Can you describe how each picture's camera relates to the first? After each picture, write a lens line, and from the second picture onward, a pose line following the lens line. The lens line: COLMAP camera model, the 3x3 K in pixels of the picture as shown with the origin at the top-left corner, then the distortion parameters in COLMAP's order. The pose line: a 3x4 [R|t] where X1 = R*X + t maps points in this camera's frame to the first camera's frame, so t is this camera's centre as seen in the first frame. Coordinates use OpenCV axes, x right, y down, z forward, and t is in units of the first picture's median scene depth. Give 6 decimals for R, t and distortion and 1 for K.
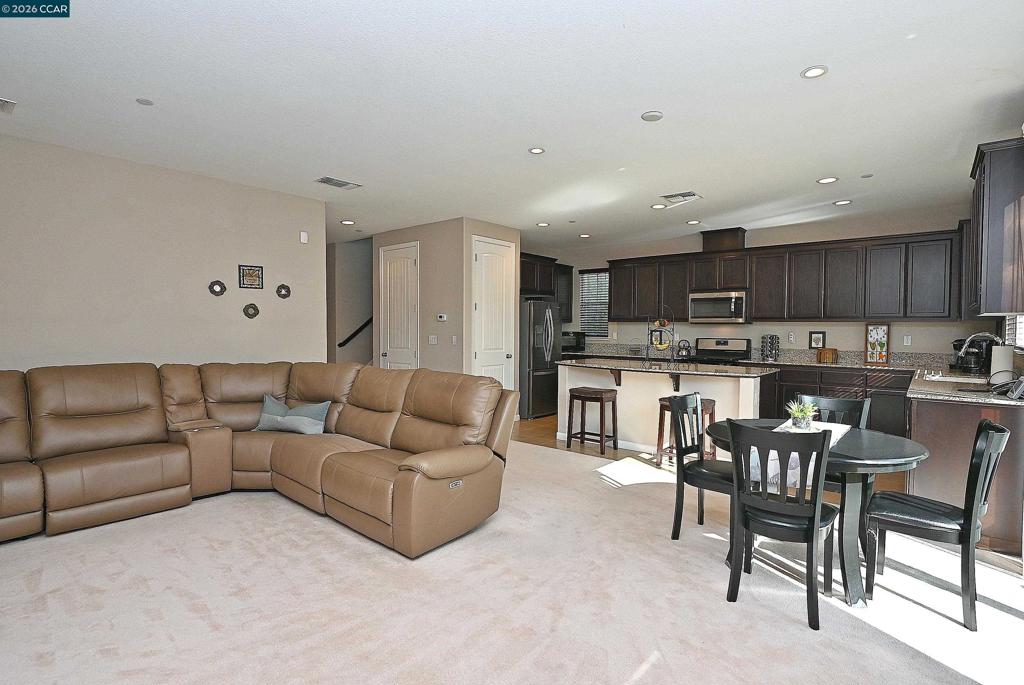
lens RADIAL K [[508.9, 0, 513.0], [0, 508.9, 342.8], [0, 0, 1]] dist [-0.003152, 0.001647]
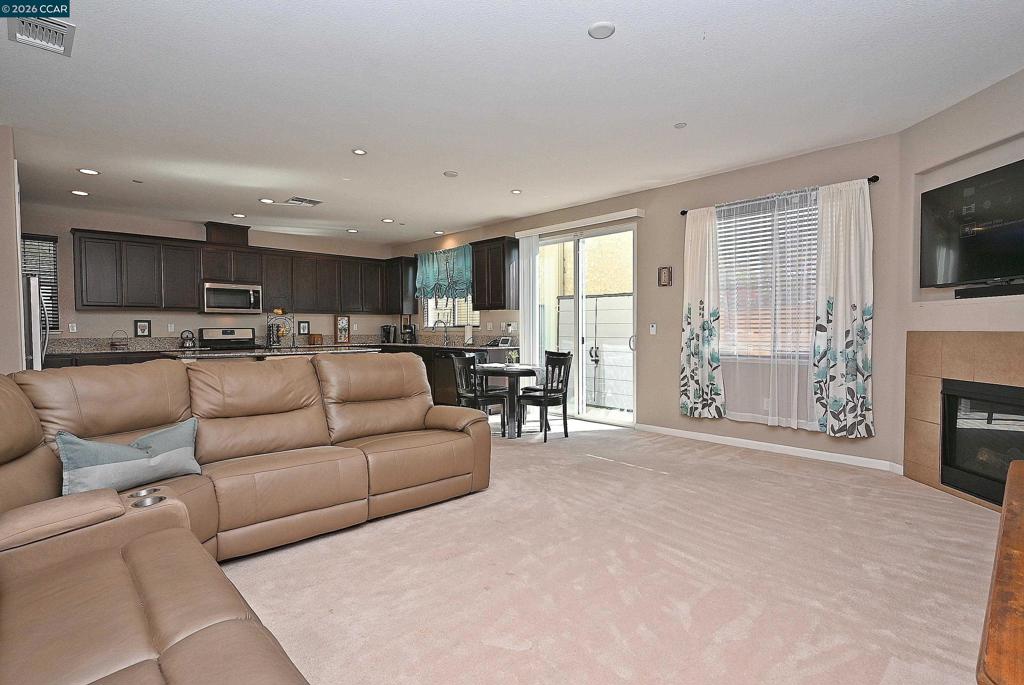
lens RADIAL K [[505.3, 0, 510.5], [0, 505.3, 343.5], [0, 0, 1]] dist [-0.009090, 0.005820]
pose [[0.107206, -0.038597, 0.993487, -0.616179], [0.034633, 0.998785, 0.035066, 0.007248], [-0.993633, 0.030648, 0.108413, 0.344075]]
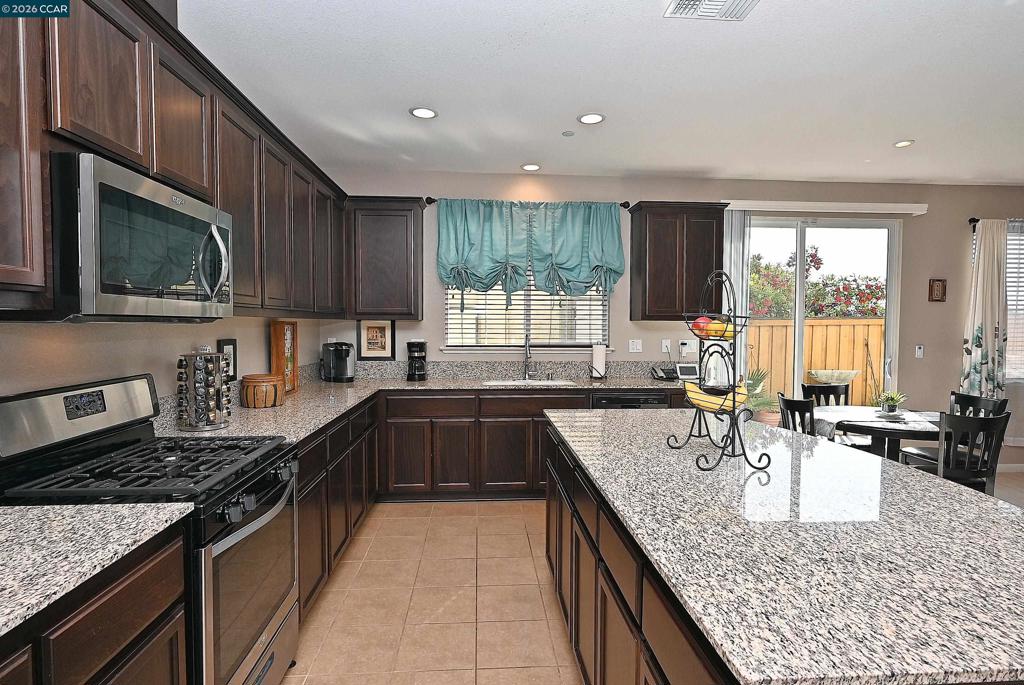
lens RADIAL K [[524.3, 0, 512.0], [0, 524.3, 342.5], [0, 0, 1]] dist [-0.002069, 0.000333]
pose [[-0.687998, -0.037849, 0.724725, 0.117715], [0.011448, 0.997949, 0.062986, -0.044530], [-0.725622, 0.051631, -0.686154, 1.127047]]
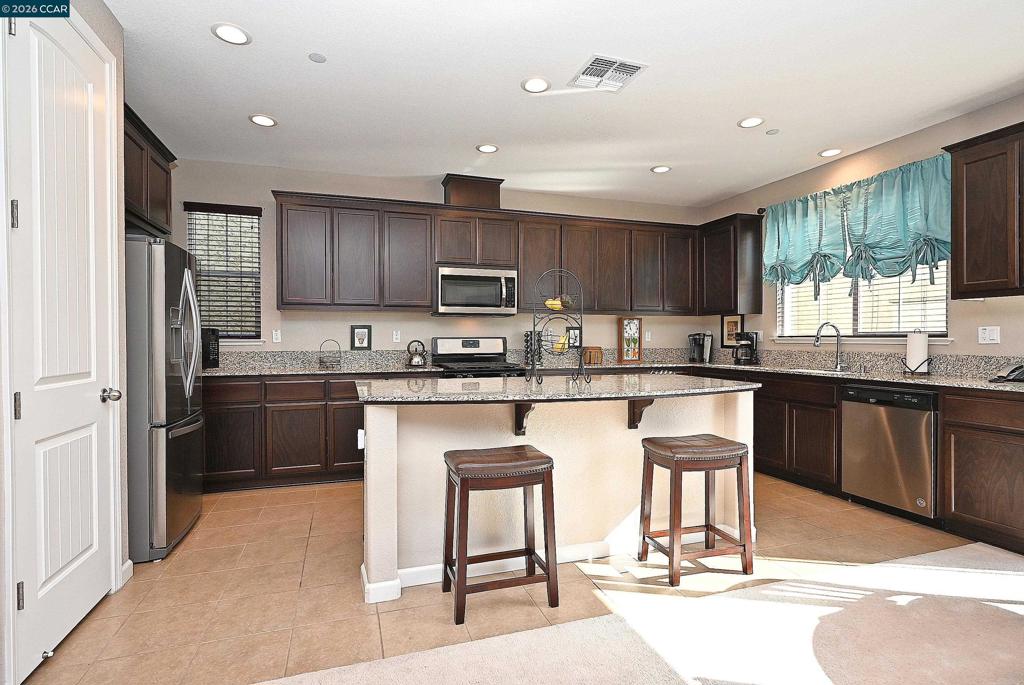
lens RADIAL K [[505.3, 0, 510.5], [0, 505.3, 343.5], [0, 0, 1]] dist [-0.009090, 0.005820]
pose [[0.528163, -0.017468, 0.848963, -0.157440], [0.030164, 0.999543, 0.001800, 0.000245], [-0.848607, 0.024658, 0.528449, 0.653324]]
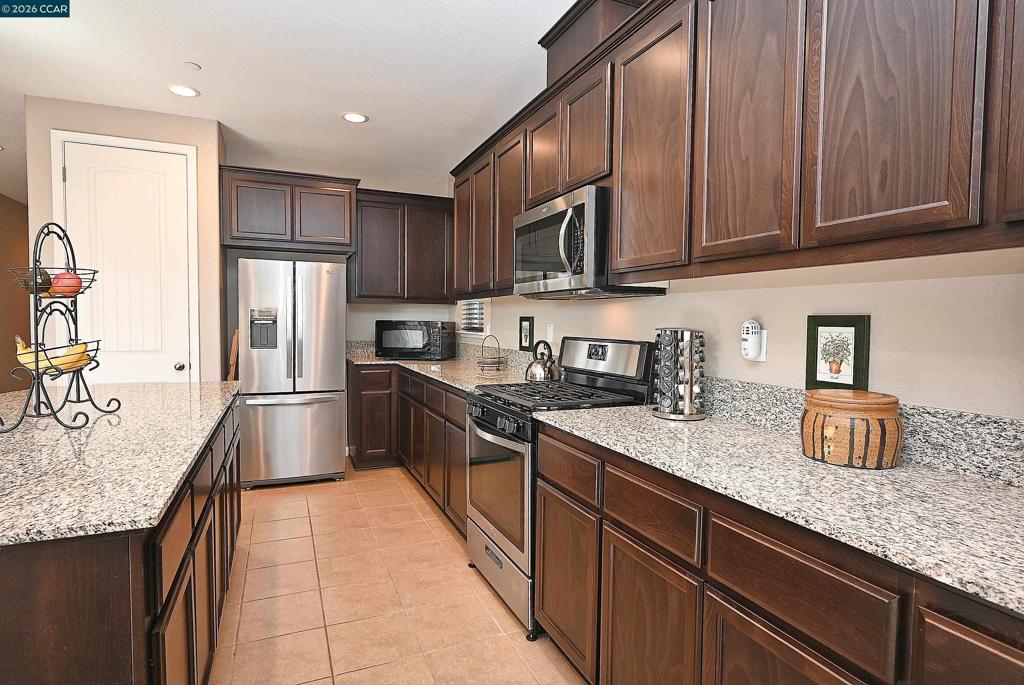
lens RADIAL K [[535.6, 0, 506.3], [0, 535.6, 344.6], [0, 0, 1]] dist [-0.001823, 0.000030]
pose [[0.889501, 0.021784, -0.456415, 0.575940], [-0.015780, 0.999732, 0.016964, -0.010821], [0.456662, -0.007887, 0.889606, 0.714447]]
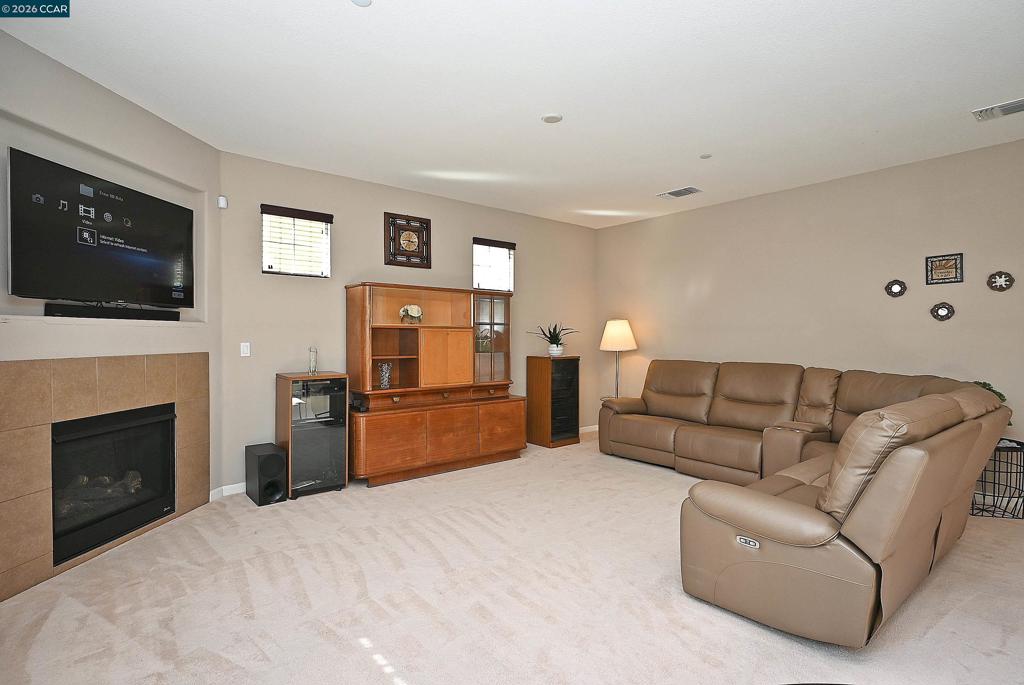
lens RADIAL K [[508.9, 0, 513.0], [0, 508.9, 342.8], [0, 0, 1]] dist [-0.003152, 0.001647]
pose [[-0.183665, 0.003768, -0.982982, 0.303377], [-0.032808, 0.999412, 0.009961, 0.000469], [0.982441, 0.034079, -0.183433, 0.370890]]
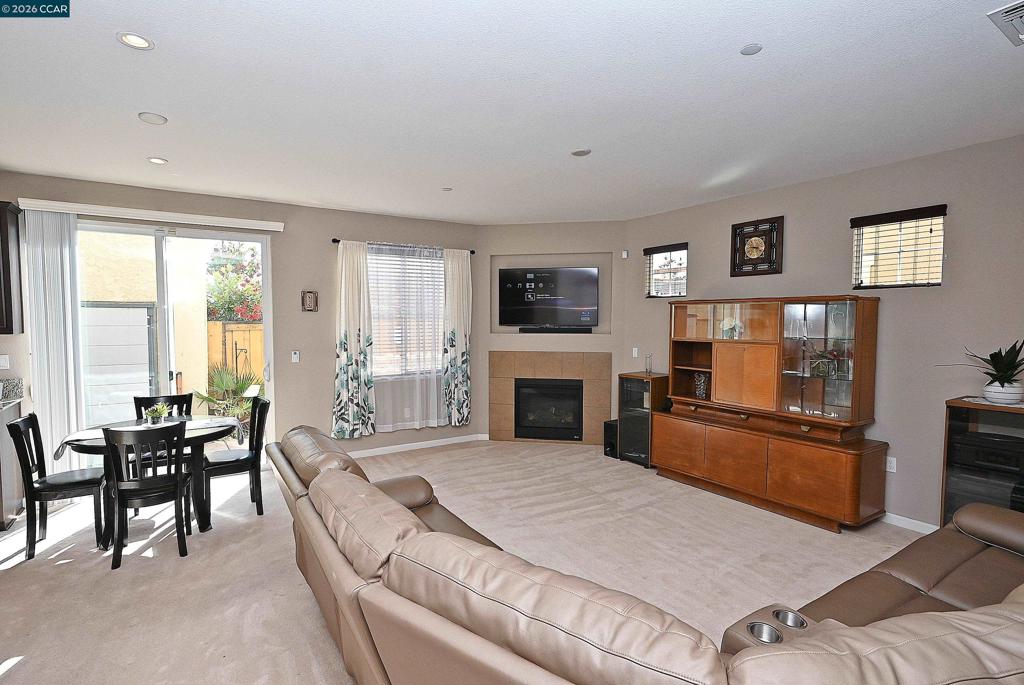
lens RADIAL K [[505.3, 0, 510.5], [0, 505.3, 343.5], [0, 0, 1]] dist [-0.009090, 0.005820]
pose [[-0.956857, -0.022567, 0.289682, -0.293152], [0.000673, 0.996805, 0.079877, -0.061862], [-0.290559, 0.076625, -0.953784, 0.851456]]
